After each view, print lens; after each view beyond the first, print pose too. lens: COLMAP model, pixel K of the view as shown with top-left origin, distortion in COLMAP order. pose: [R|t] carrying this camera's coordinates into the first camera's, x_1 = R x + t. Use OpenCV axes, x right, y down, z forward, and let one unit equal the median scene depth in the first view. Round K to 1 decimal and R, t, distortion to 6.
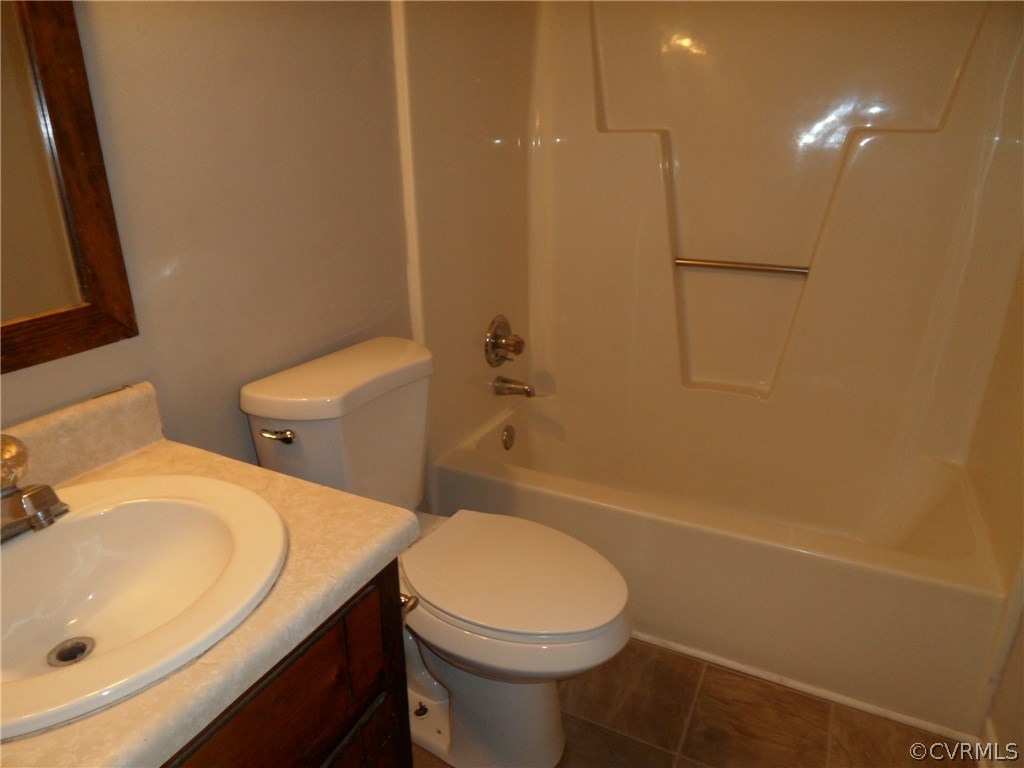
lens RADIAL K [[673.7, 0, 512.3], [0, 673.7, 381.2], [0, 0, 1]] dist [-0.002916, 0.000117]
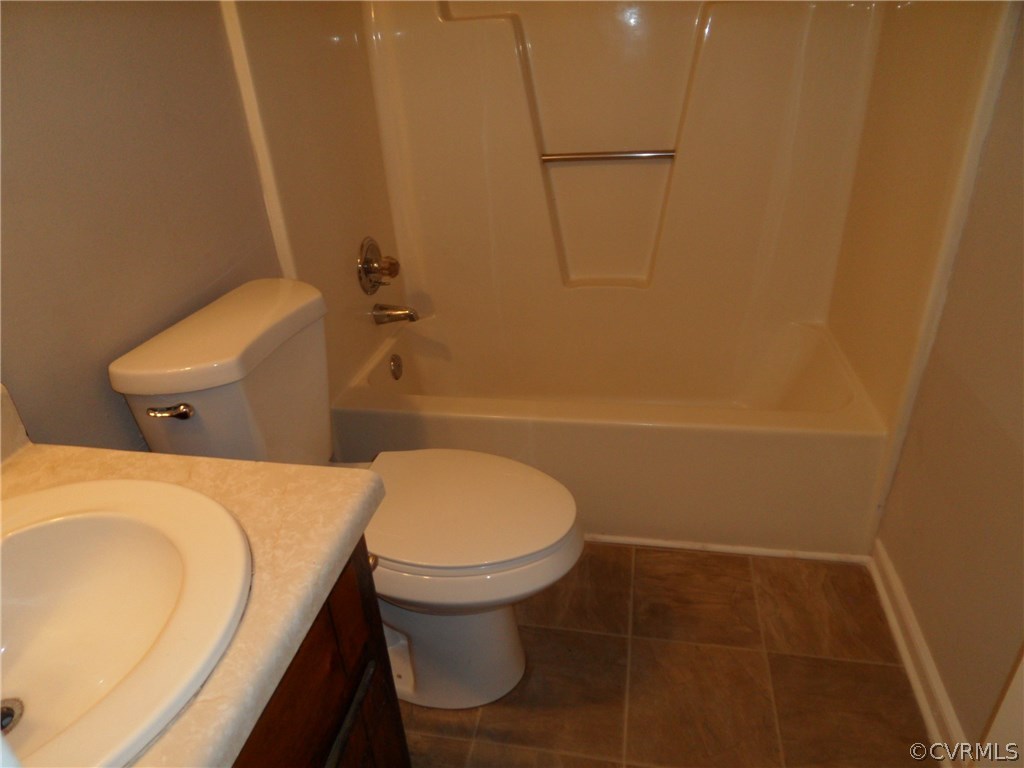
lens RADIAL K [[676.5, 0, 510.6], [0, 676.5, 383.6], [0, 0, 1]] dist [-0.012431, 0.006391]
pose [[0.960711, -0.172953, 0.217076, -0.093443], [0.142838, 0.978679, 0.147593, -0.016144], [-0.237975, -0.110788, 0.964932, 0.065095]]
